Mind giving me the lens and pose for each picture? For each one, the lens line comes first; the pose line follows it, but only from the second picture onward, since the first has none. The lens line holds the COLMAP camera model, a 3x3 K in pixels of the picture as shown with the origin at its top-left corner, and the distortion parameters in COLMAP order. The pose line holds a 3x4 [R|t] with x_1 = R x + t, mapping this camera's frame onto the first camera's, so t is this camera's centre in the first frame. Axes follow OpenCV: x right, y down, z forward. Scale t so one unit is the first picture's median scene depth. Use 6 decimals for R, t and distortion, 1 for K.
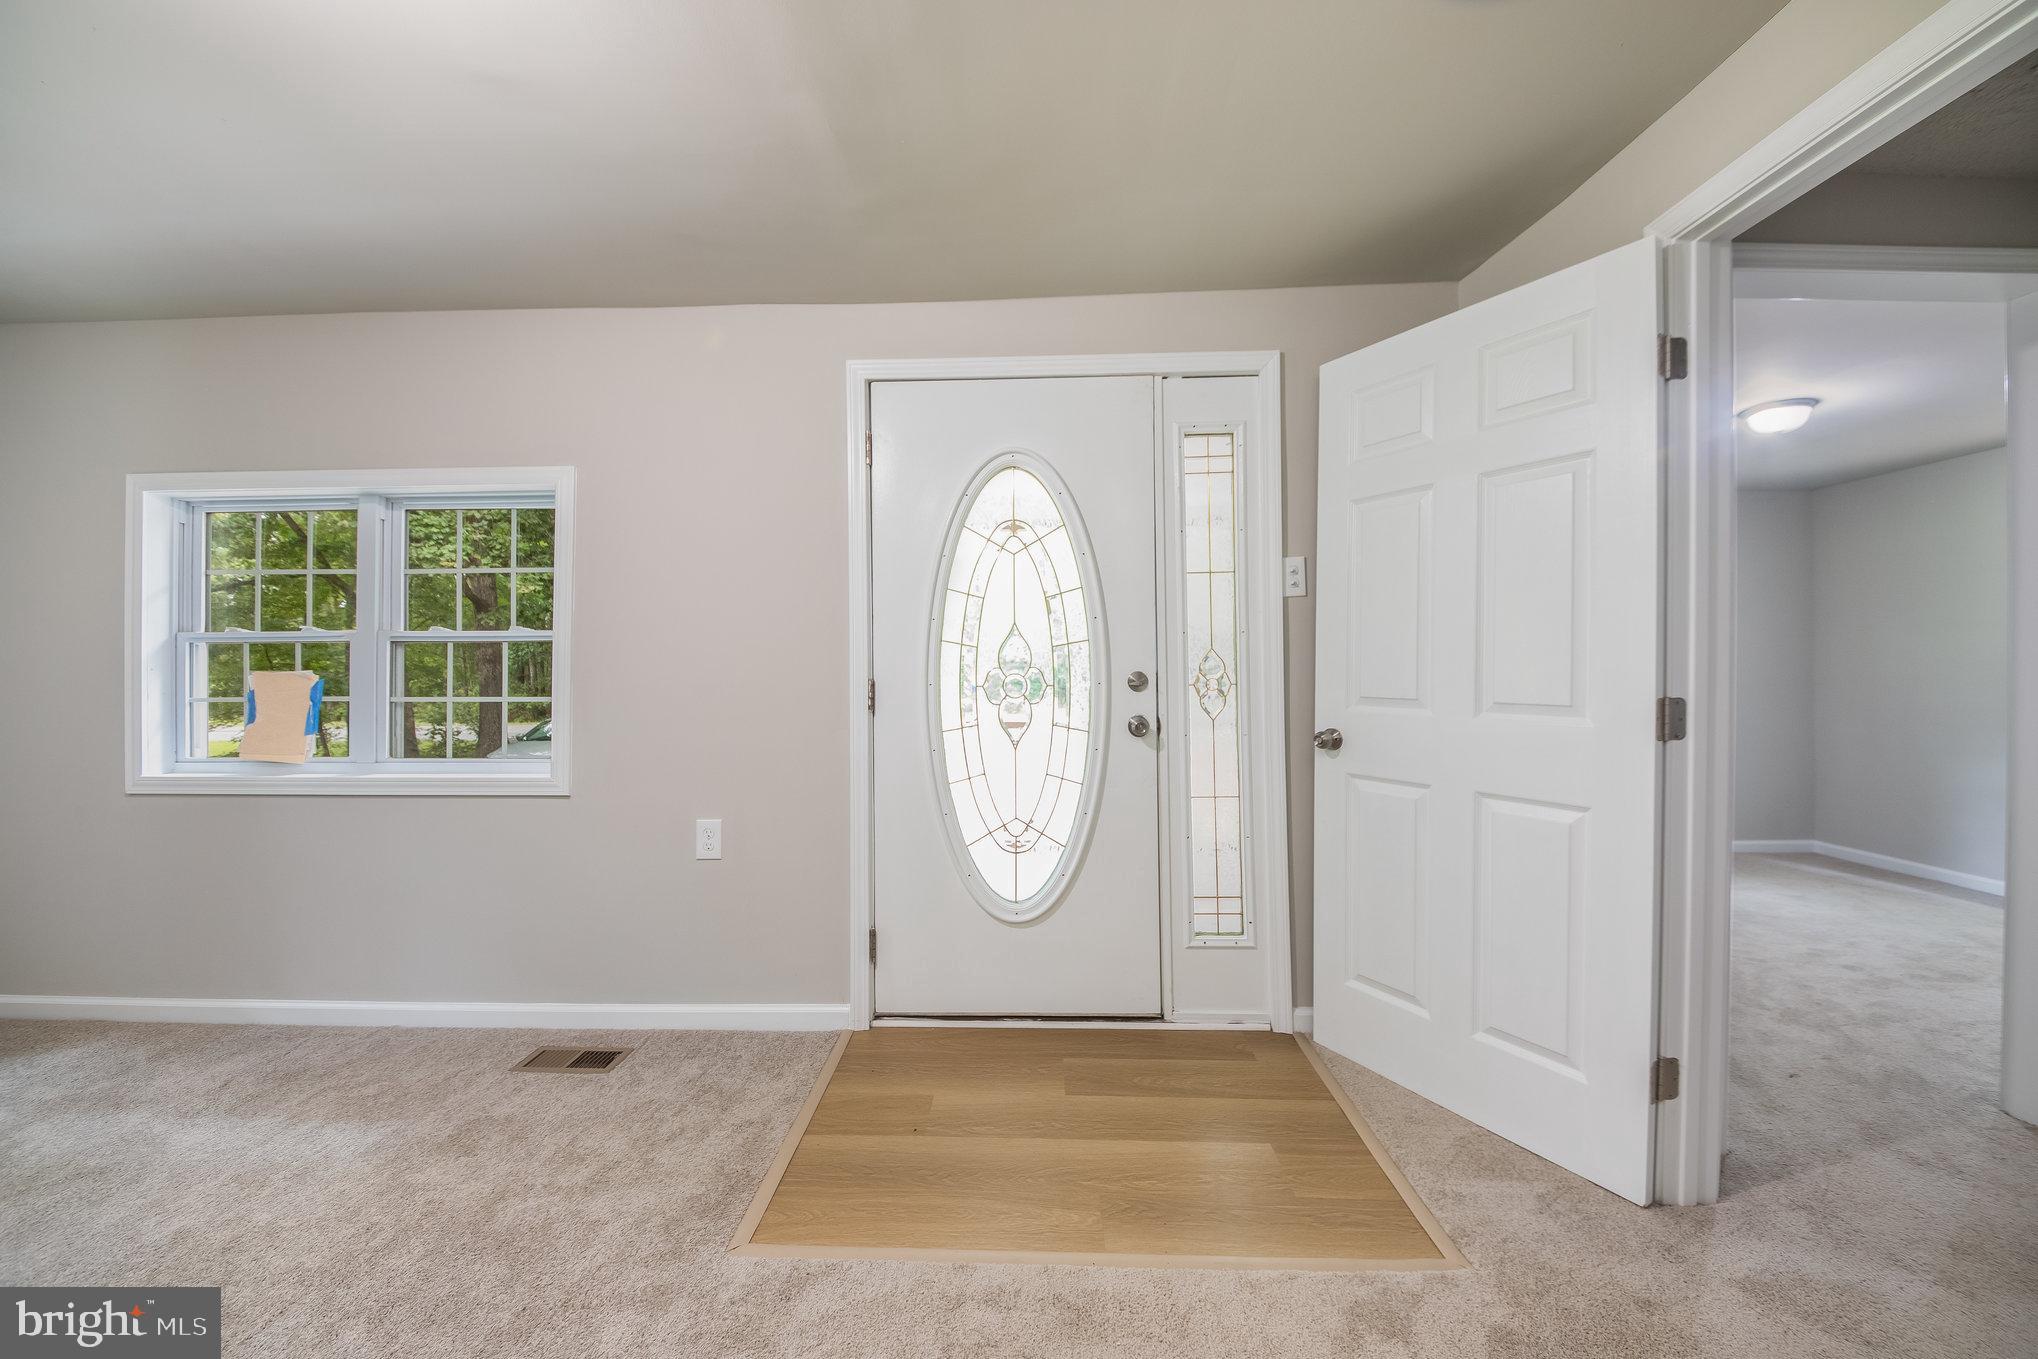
lens RADIAL K [[719.6, 0, 1019.0], [0, 719.6, 679.5], [0, 0, 1]] dist [0.041543, -0.030161]
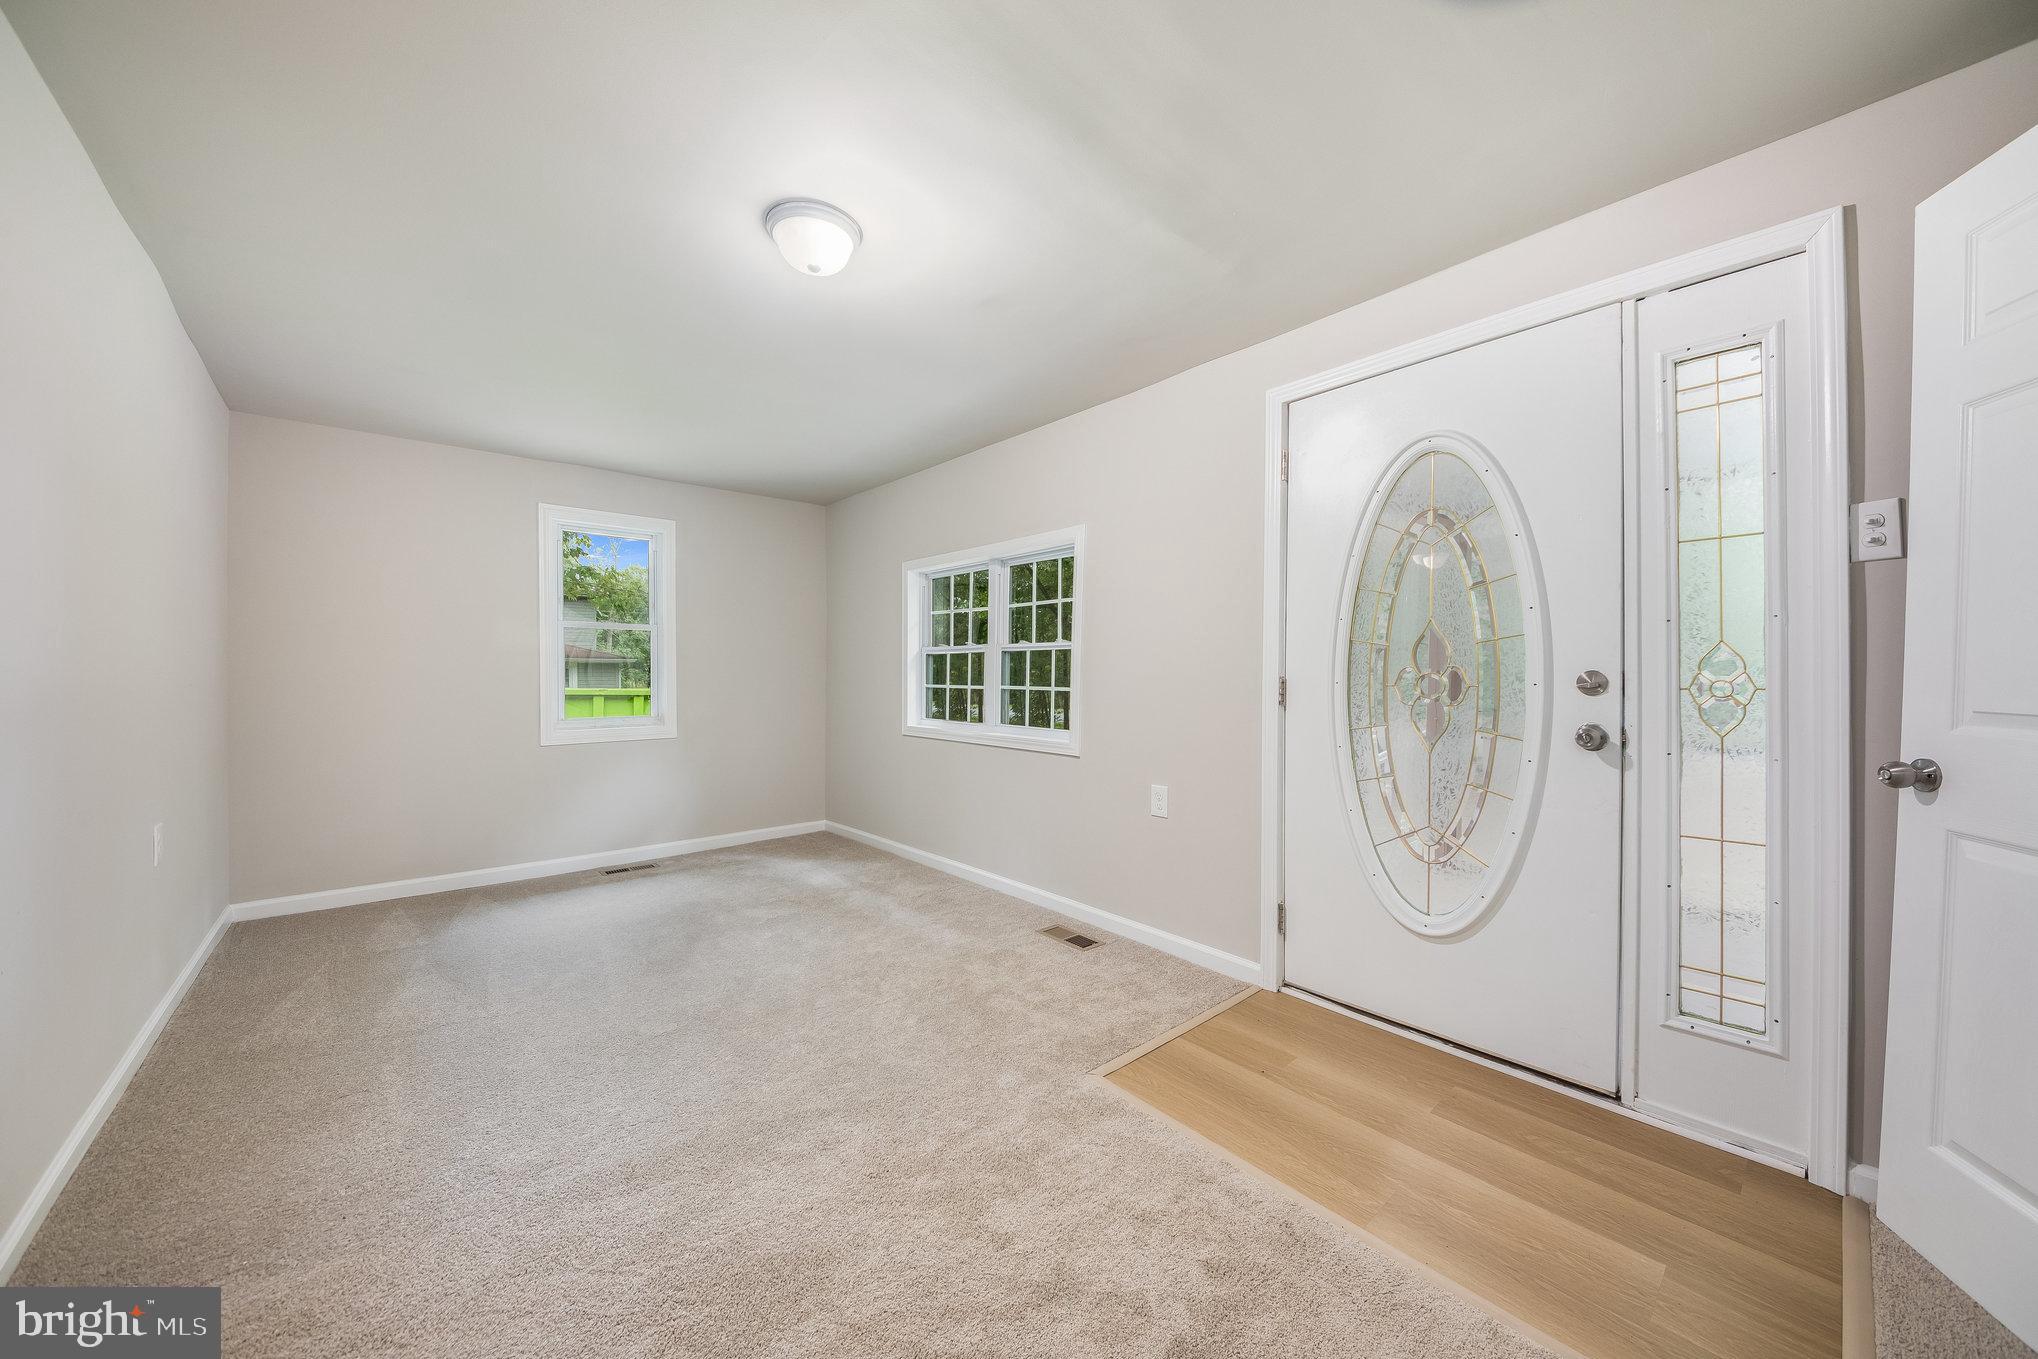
lens RADIAL K [[706.5, 0, 1021.7], [0, 706.5, 700.2], [0, 0, 1]] dist [0.000530, -0.006137]
pose [[0.678703, 0.033141, -0.733665, 0.319659], [-0.015317, 0.999403, 0.030975, 0.007450], [0.734253, -0.009785, 0.678805, -0.017309]]
